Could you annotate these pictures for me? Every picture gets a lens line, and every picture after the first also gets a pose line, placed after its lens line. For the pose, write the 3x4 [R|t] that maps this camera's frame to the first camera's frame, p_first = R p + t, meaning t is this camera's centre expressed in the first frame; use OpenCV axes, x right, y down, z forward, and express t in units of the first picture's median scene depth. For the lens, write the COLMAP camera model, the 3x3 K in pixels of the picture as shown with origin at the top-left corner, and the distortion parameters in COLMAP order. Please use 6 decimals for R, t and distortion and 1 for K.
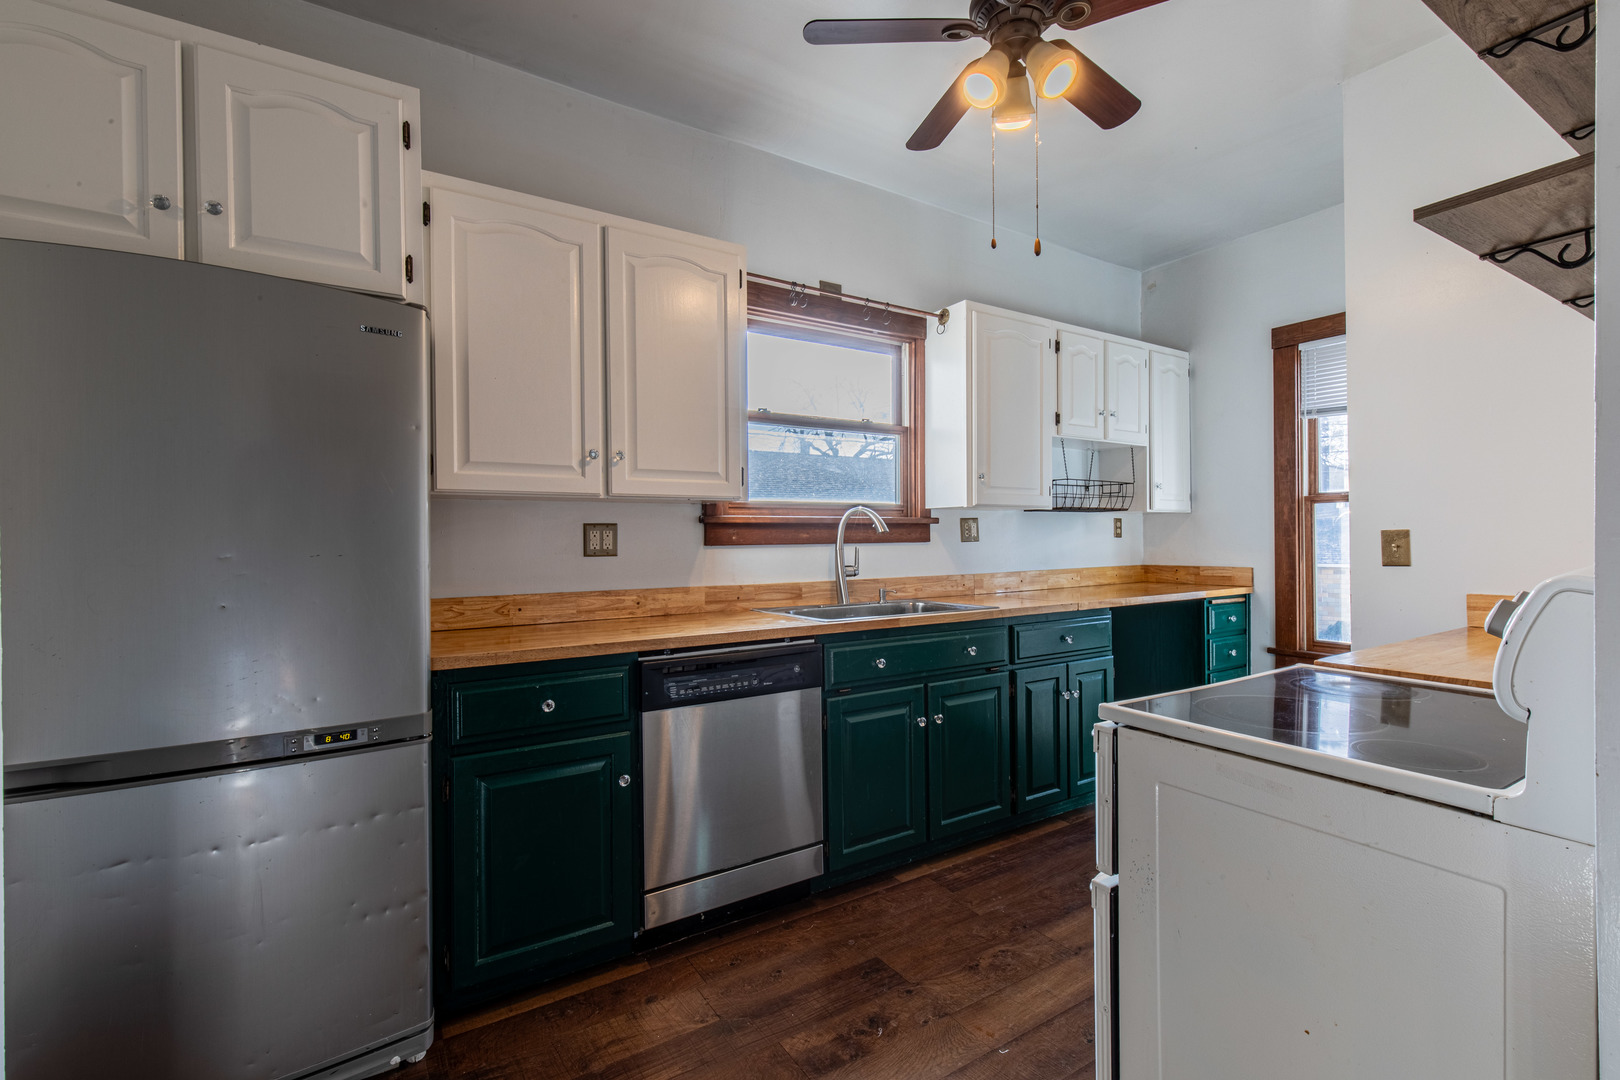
lens RADIAL K [[719.4, 0, 822.4], [0, 719.4, 538.1], [0, 0, 1]] dist [0.002754, -0.001051]
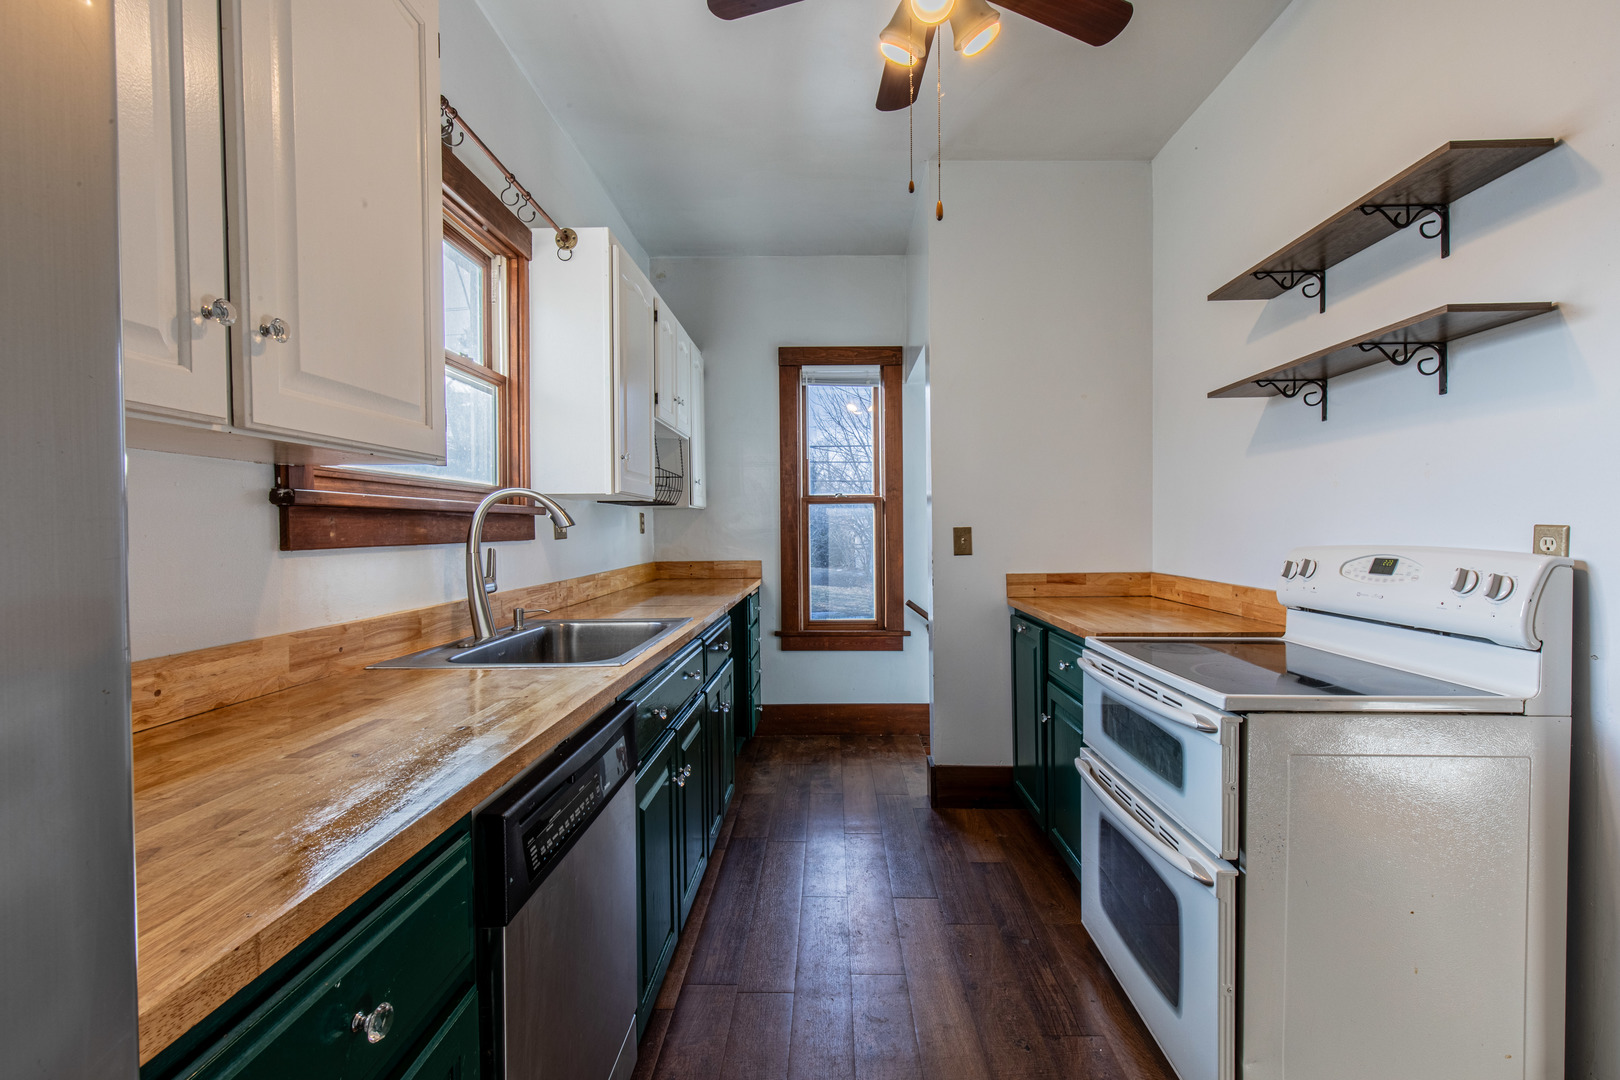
lens RADIAL K [[719.4, 0, 812.0], [0, 719.4, 544.0], [0, 0, 1]] dist [0.002754, -0.001051]
pose [[0.559428, -0.013357, 0.828772, -0.331596], [0.002180, 0.999890, 0.014644, -0.000498], [-0.828876, -0.006386, 0.559395, 0.388235]]
